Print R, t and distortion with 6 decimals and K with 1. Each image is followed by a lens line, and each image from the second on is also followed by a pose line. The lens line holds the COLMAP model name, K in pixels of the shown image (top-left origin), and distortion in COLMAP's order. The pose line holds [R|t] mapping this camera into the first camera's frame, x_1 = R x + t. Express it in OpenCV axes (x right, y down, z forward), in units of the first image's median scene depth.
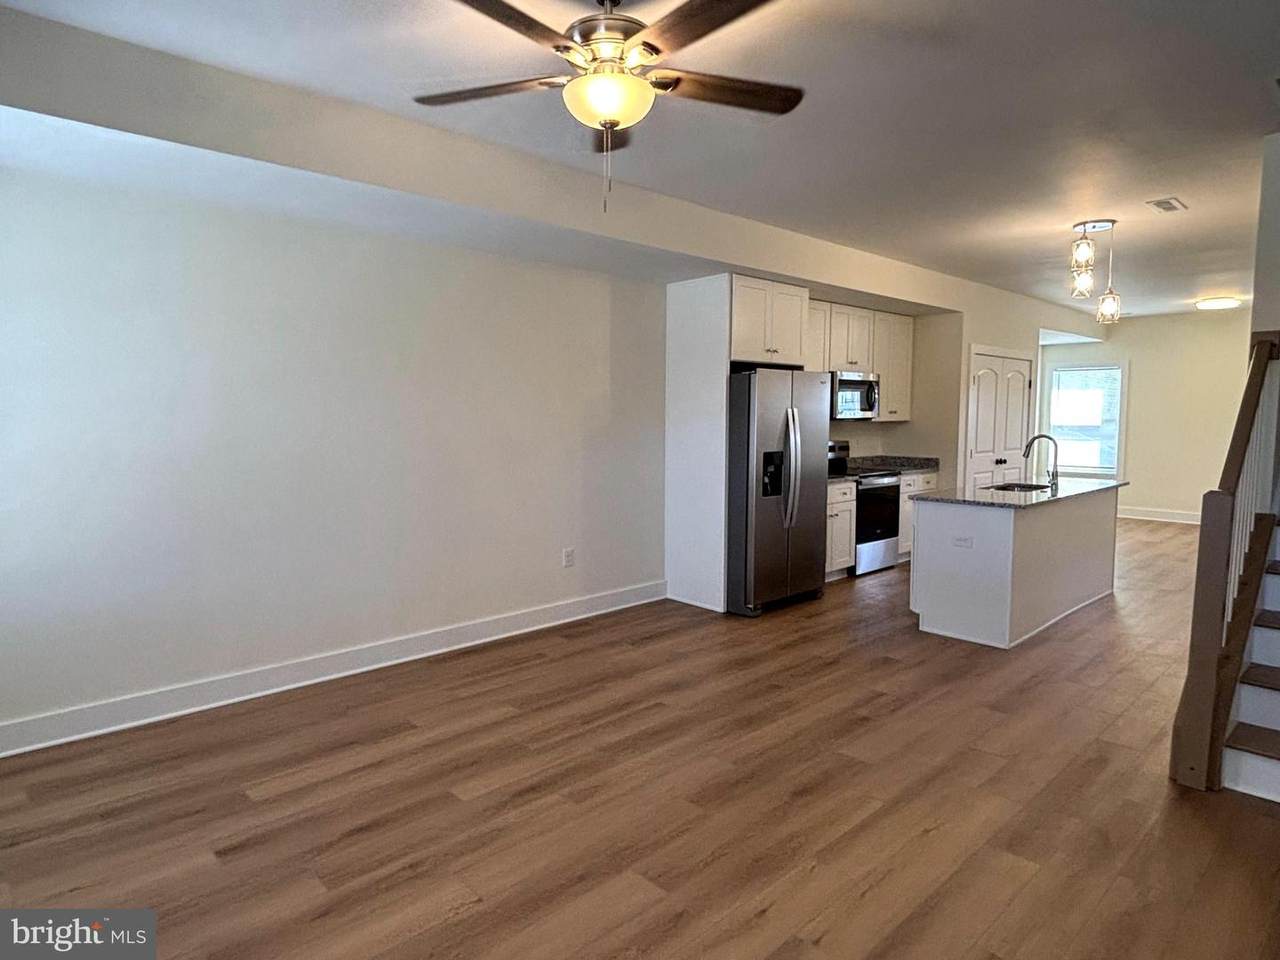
lens RADIAL K [[737.5, 0, 640.0], [0, 737.5, 480.0], [0, 0, 1]] dist [0.000302, -0.000077]
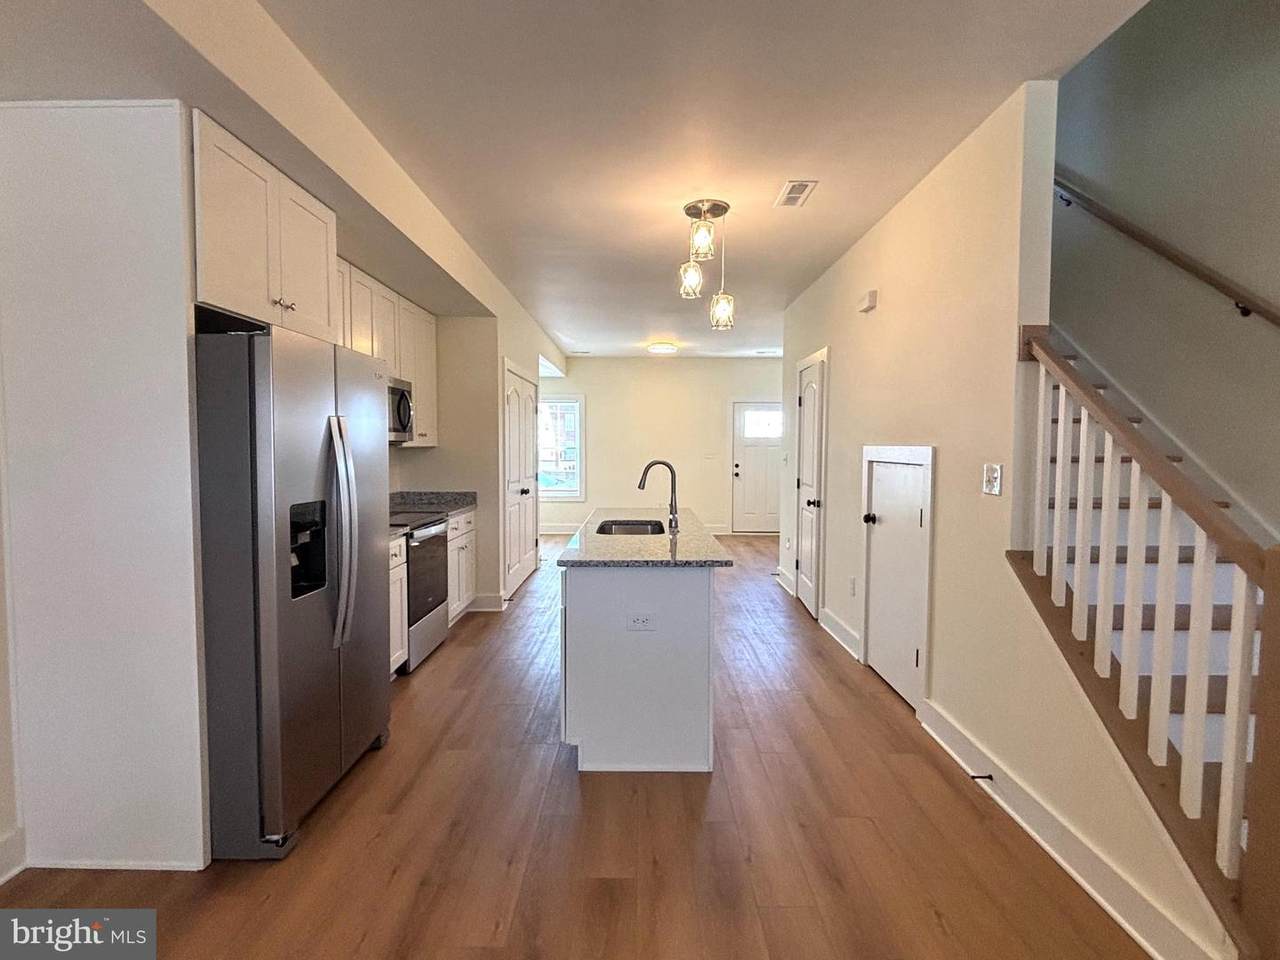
lens RADIAL K [[642.3, 0, 640.0], [0, 642.3, 480.0], [0, 0, 1]] dist [-0.005011, -0.001773]
pose [[0.689161, -0.036790, 0.723674, 0.024448], [0.063288, 0.997950, -0.009536, -0.035027], [-0.721839, 0.052372, 0.690076, 0.538461]]
